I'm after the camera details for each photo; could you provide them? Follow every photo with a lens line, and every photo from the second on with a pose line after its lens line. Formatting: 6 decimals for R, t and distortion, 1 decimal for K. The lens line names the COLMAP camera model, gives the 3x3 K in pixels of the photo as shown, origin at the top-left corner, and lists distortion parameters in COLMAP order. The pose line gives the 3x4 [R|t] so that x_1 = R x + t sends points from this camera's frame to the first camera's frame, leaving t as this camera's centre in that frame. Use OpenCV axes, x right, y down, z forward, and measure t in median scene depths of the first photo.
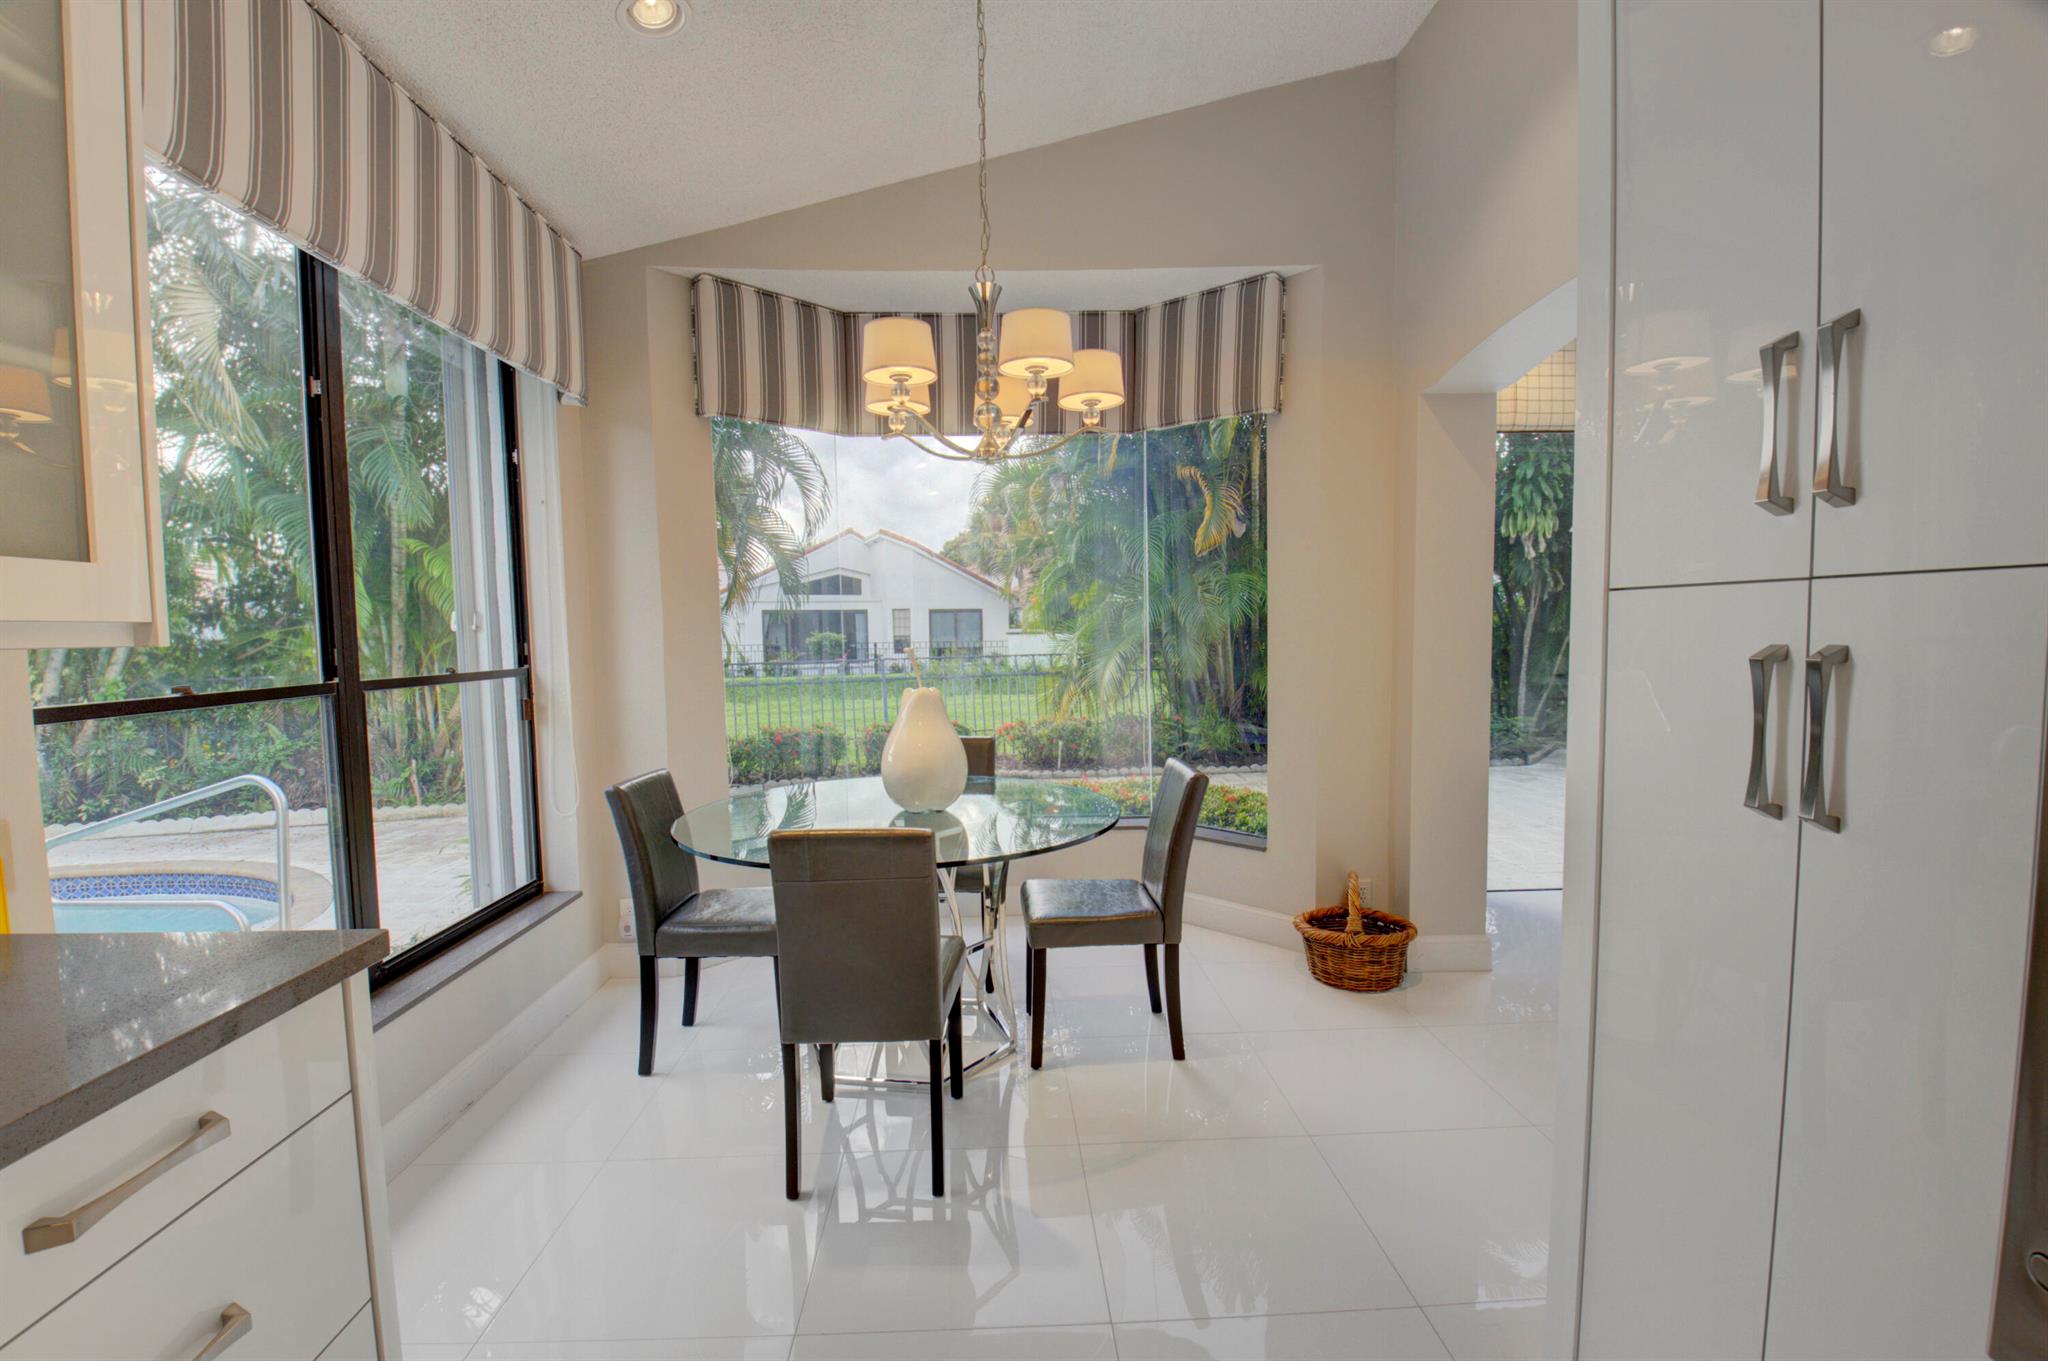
lens RADIAL K [[895.2, 0, 1011.7], [0, 895.2, 690.6], [0, 0, 1]] dist [0.004398, -0.016684]
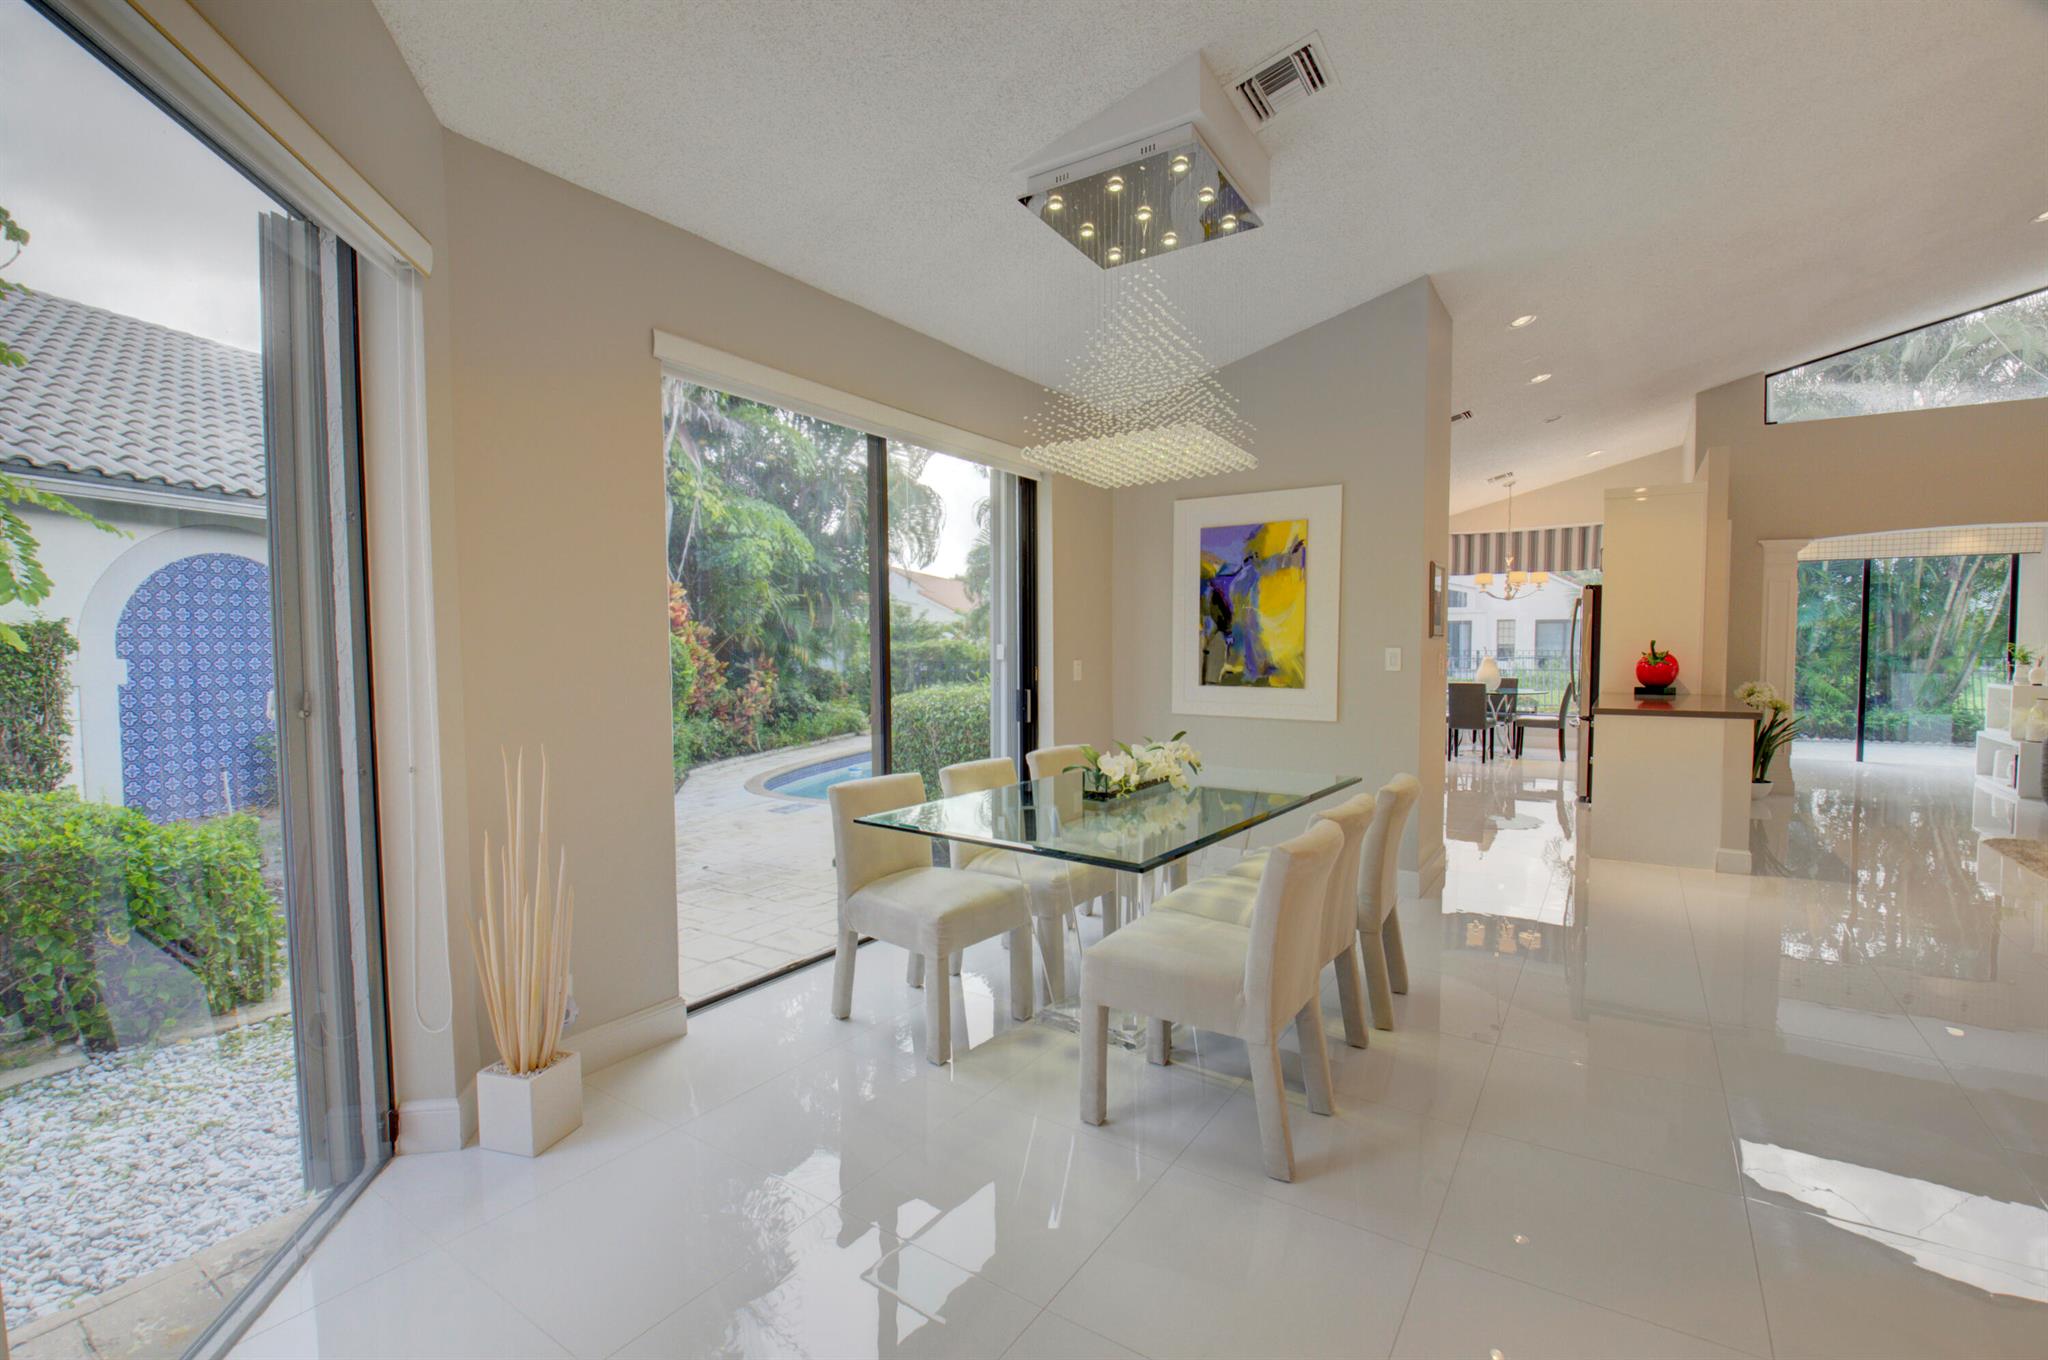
lens RADIAL K [[895.2, 0, 1018.7], [0, 895.2, 694.6], [0, 0, 1]] dist [0.004398, -0.016684]
pose [[0.810602, 0.044019, -0.583941, 0.432644], [-0.045913, 0.998879, 0.011564, 0.173028], [0.583795, 0.017437, 0.811714, -2.762437]]
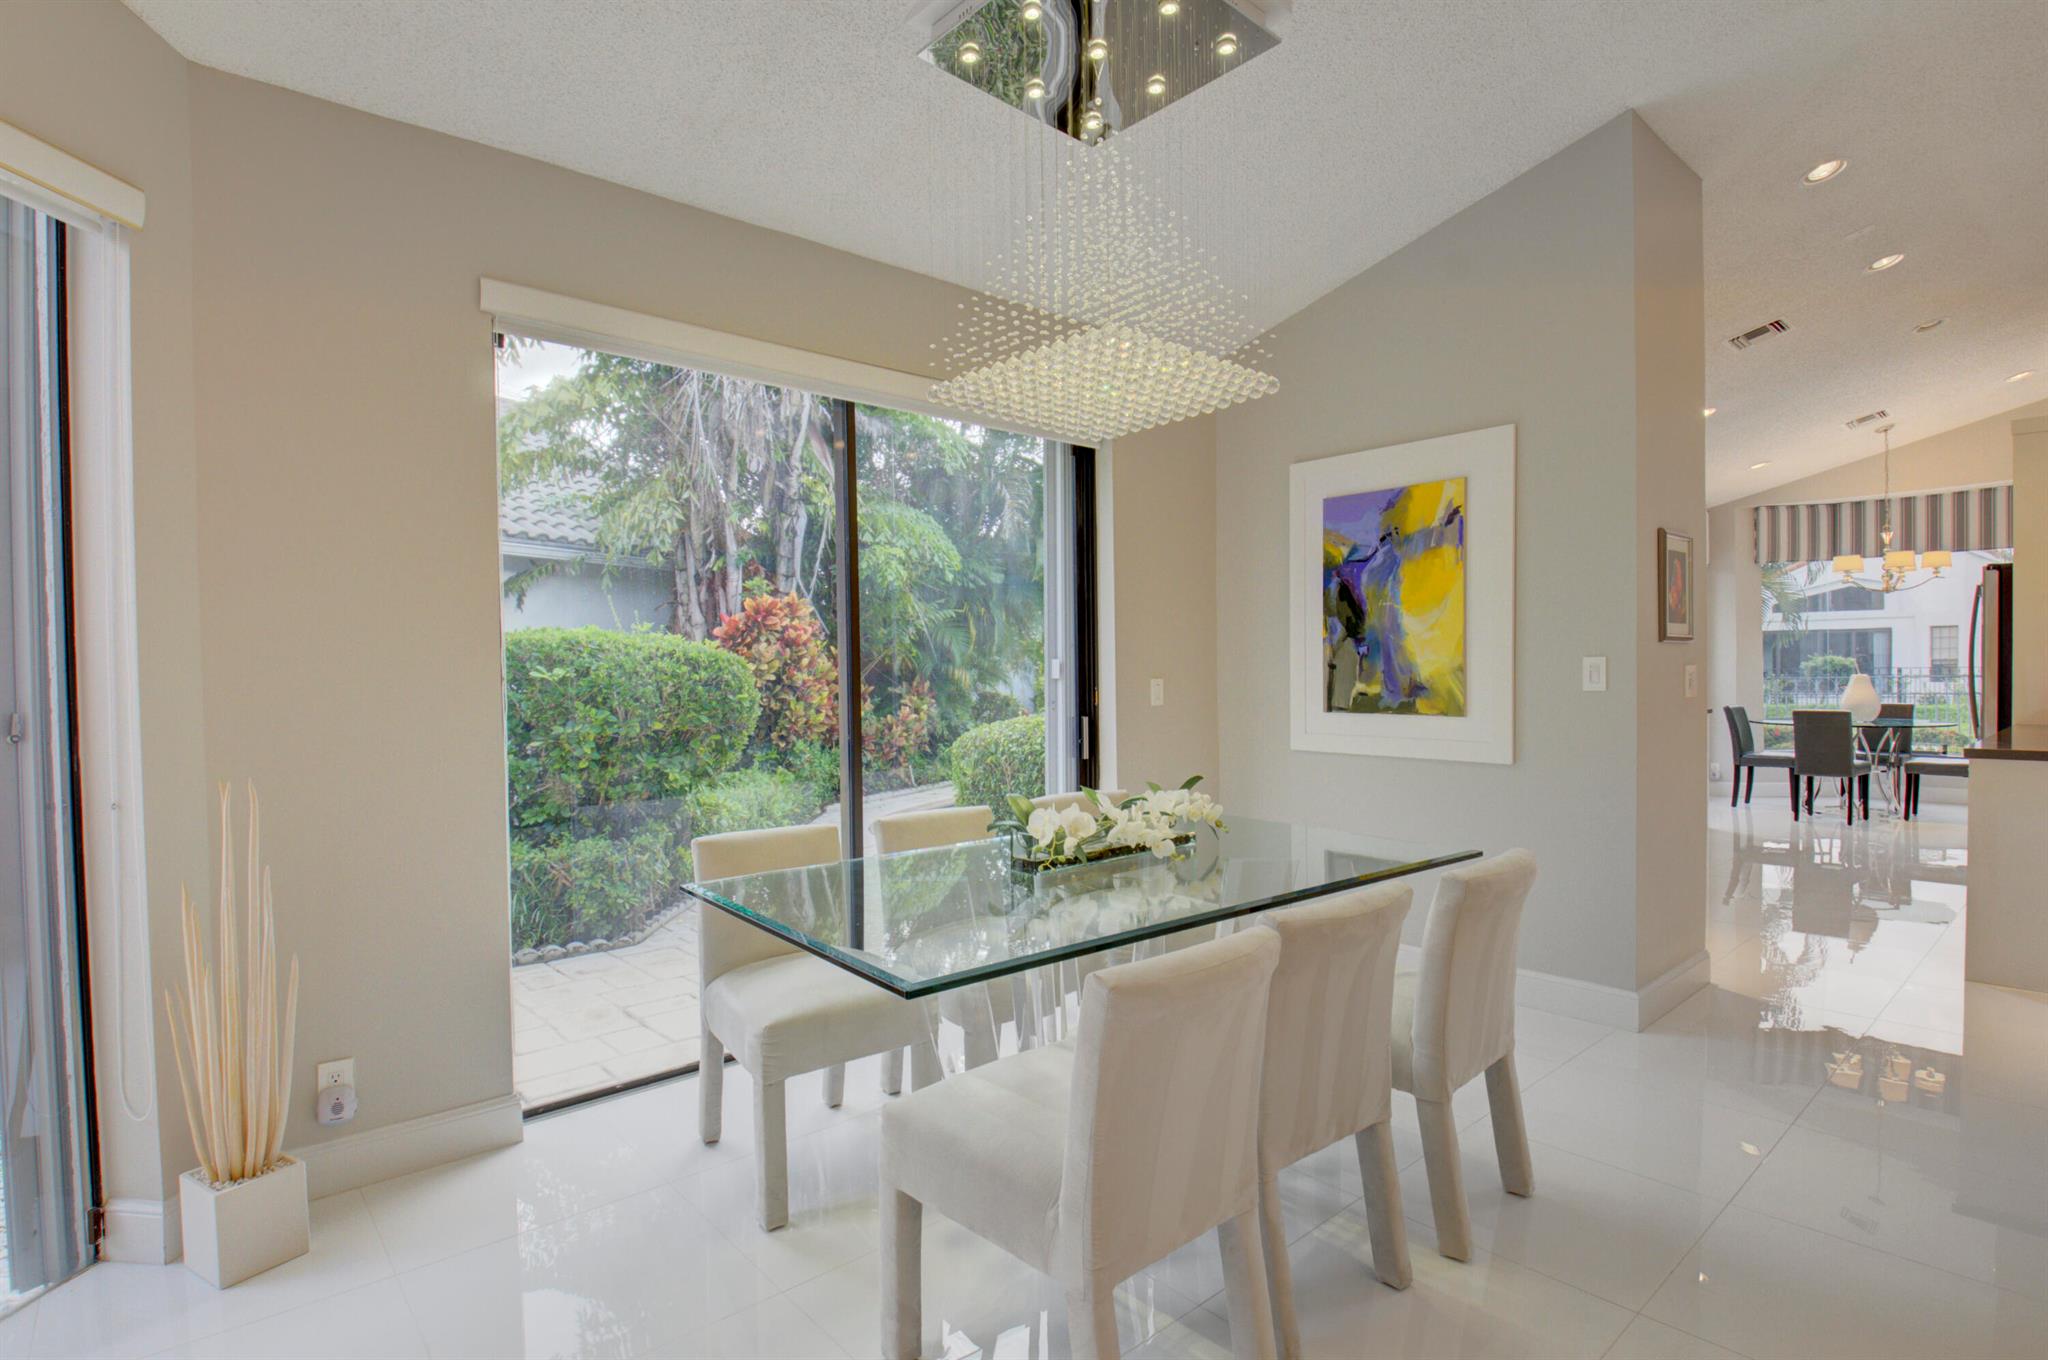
lens RADIAL K [[1012.1, 0, 1016.1], [0, 1012.1, 692.9], [0, 0, 1]] dist [-0.009883, -0.007330]
pose [[0.631188, 0.024038, -0.775257, 0.535134], [-0.046668, 0.998886, -0.007024, 0.163004], [0.774225, 0.040613, 0.631606, -2.415031]]
